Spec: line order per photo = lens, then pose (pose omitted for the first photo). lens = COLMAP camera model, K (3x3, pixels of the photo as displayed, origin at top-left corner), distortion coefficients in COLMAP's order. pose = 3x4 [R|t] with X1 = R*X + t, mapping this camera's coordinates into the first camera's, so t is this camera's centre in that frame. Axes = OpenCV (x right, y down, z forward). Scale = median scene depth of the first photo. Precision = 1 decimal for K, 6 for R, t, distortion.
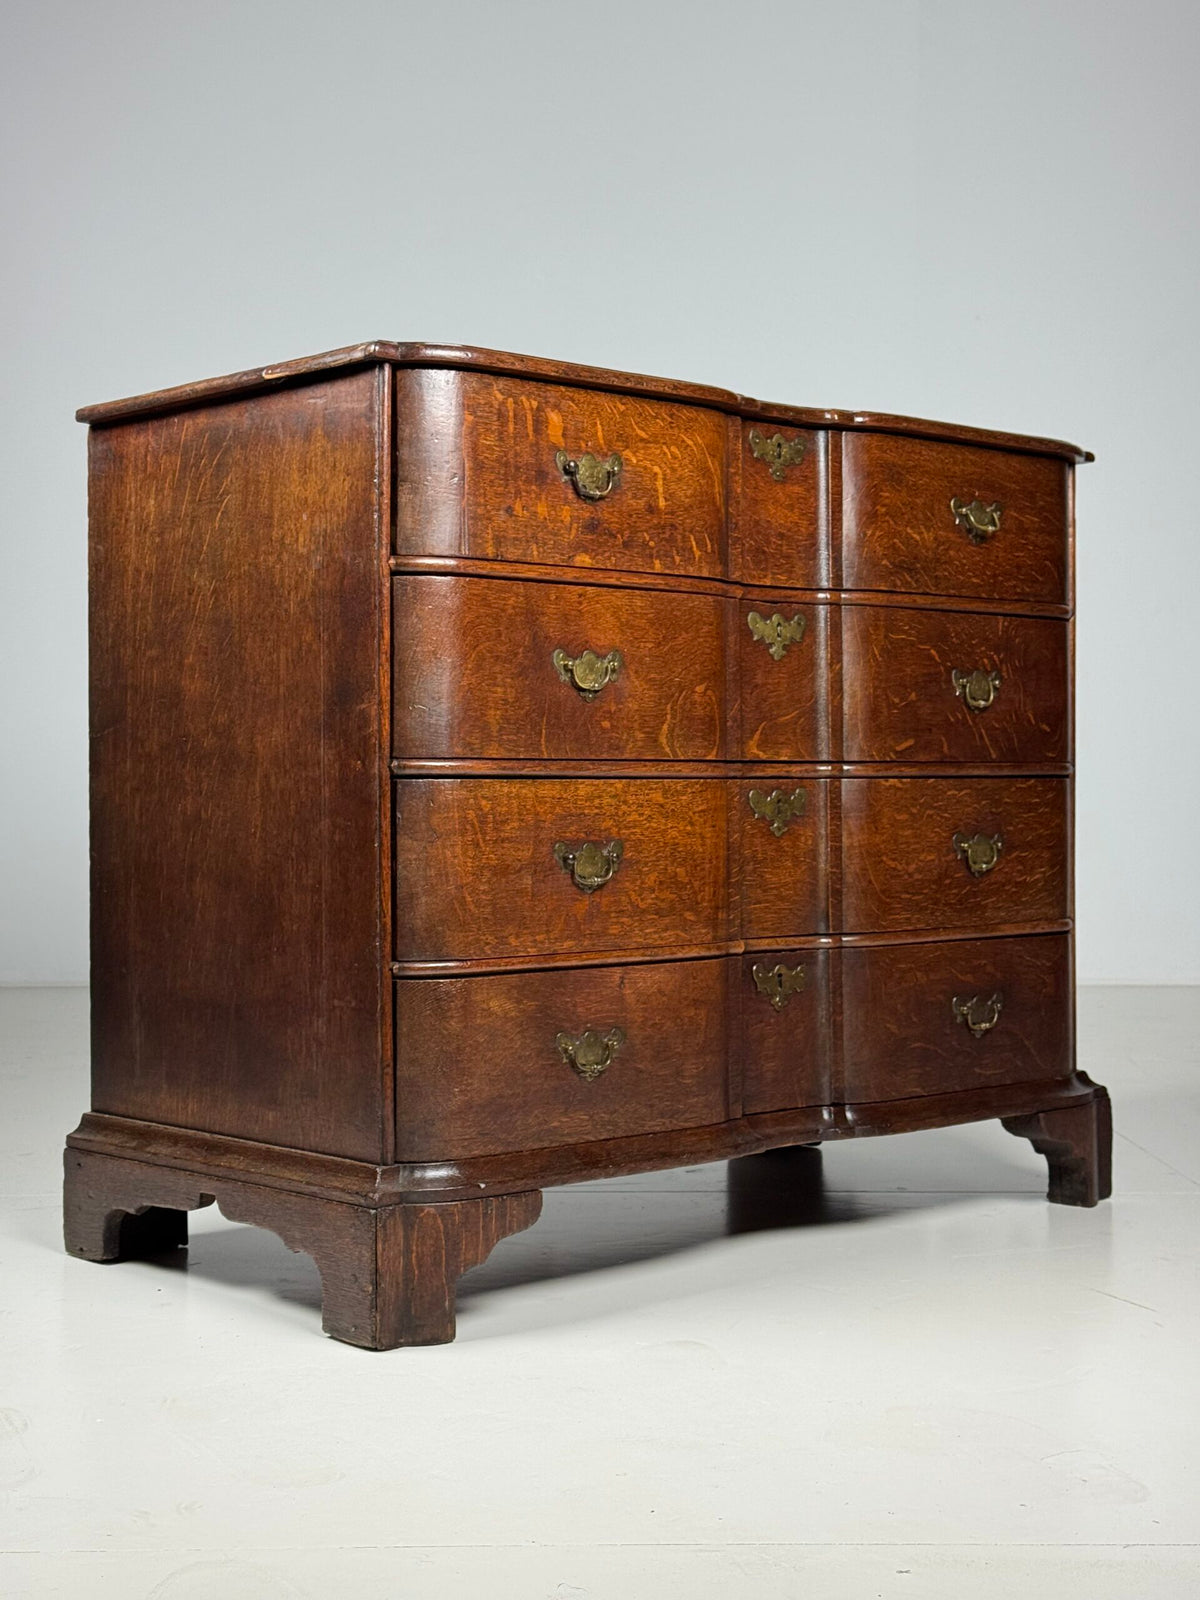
lens RADIAL K [[2327.5, 0, 601.7], [0, 2327.5, 799.4], [0, 0, 1]] dist [0.131490, 0.000000]
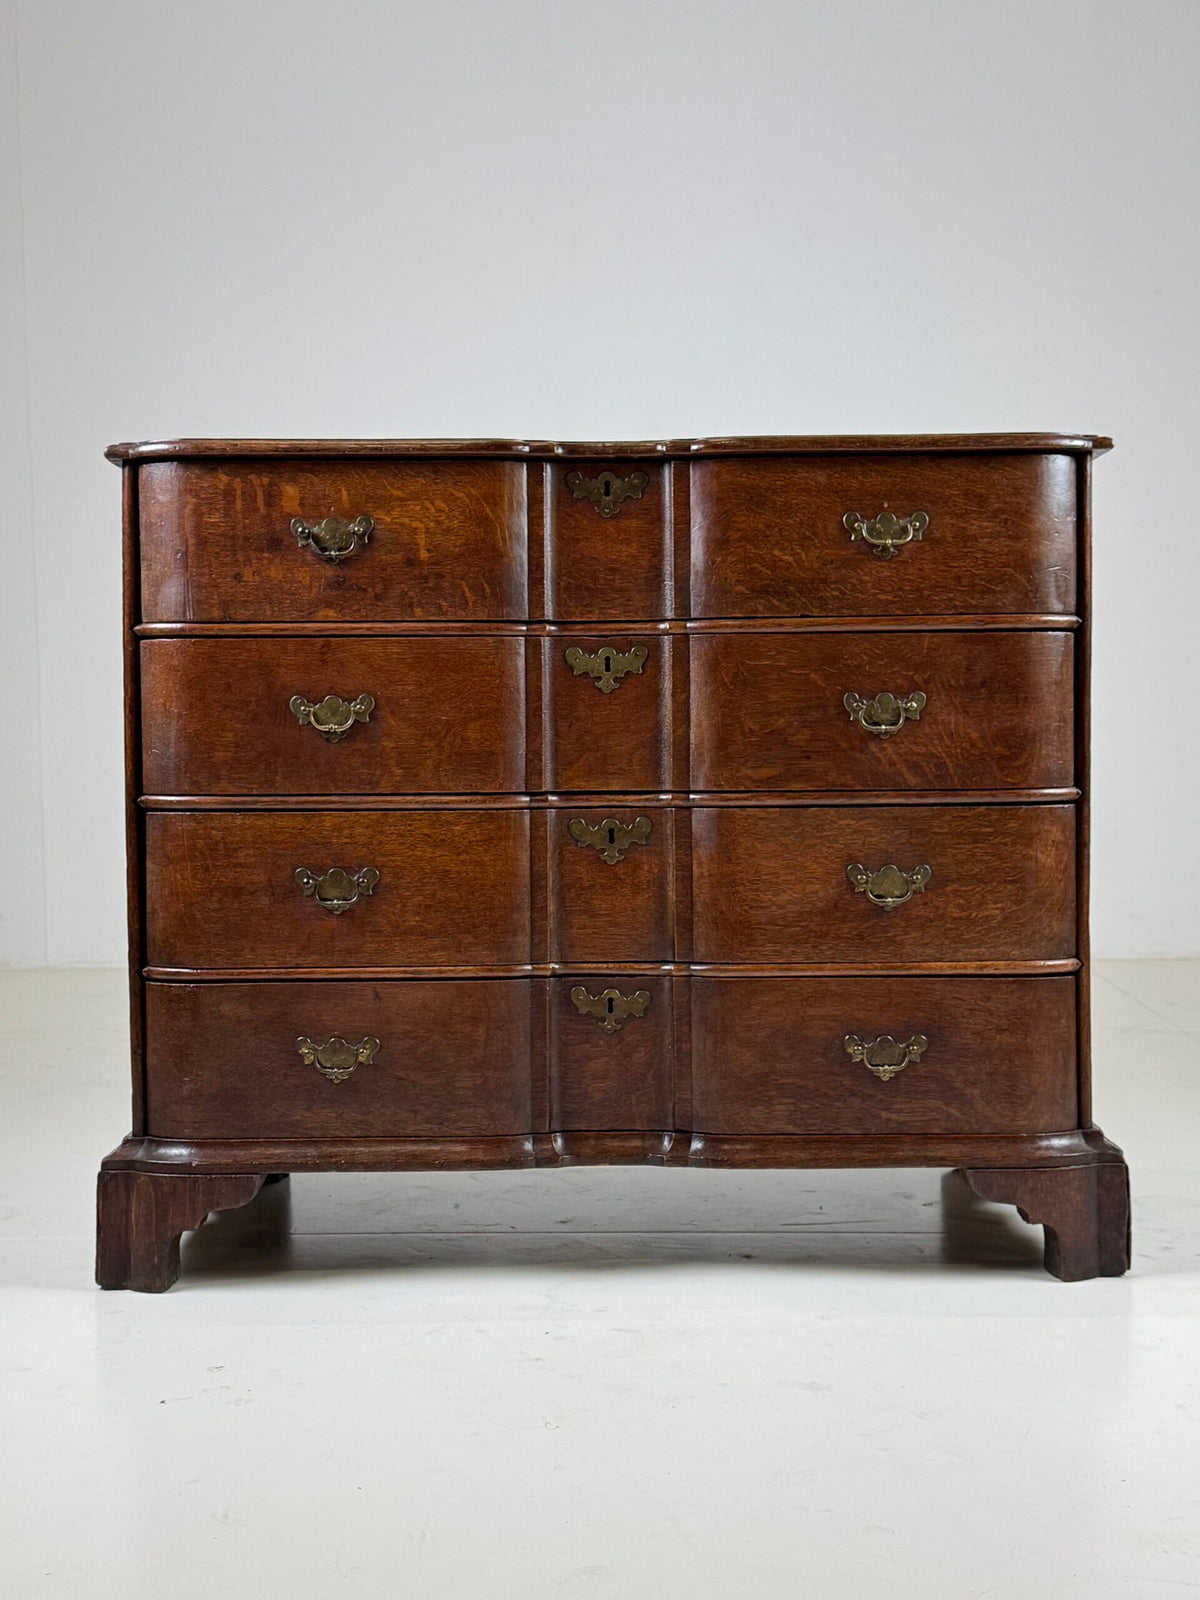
lens RADIAL K [[2327.5, 0, 602.3], [0, 2327.5, 798.8], [0, 0, 1]] dist [0.131490, 0.000000]
pose [[0.742051, 0.014433, -0.670188, 0.767764], [0.001687, 0.999725, 0.023398, -0.037331], [0.670342, -0.018493, 0.741822, 0.240093]]
